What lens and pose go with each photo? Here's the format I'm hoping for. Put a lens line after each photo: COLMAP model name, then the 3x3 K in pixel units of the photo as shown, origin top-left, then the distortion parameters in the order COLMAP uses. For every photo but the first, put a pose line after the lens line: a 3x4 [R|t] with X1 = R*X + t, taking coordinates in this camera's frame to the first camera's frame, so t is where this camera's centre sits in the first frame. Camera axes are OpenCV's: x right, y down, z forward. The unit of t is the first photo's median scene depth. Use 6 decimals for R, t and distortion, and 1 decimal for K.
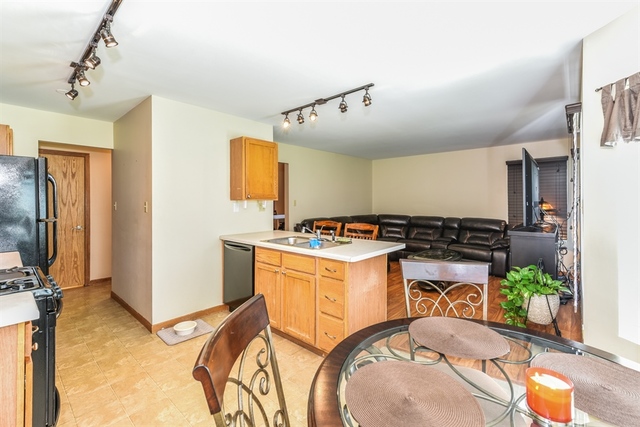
lens RADIAL K [[288.7, 0, 319.9], [0, 288.7, 207.9], [0, 0, 1]] dist [-0.002907, -0.000044]
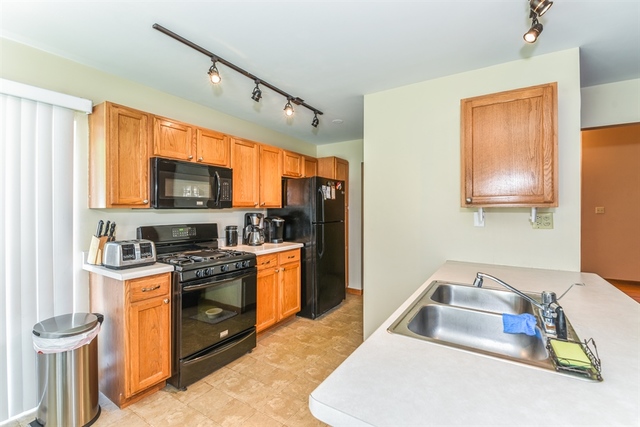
lens RADIAL K [[288.7, 0, 319.5], [0, 288.7, 209.2], [0, 0, 1]] dist [-0.002907, -0.000044]
pose [[0.173292, 0.006832, -0.984847, 0.346667], [-0.025080, 0.999682, 0.002522, -0.016351], [0.984551, 0.024263, 0.173409, 0.782422]]
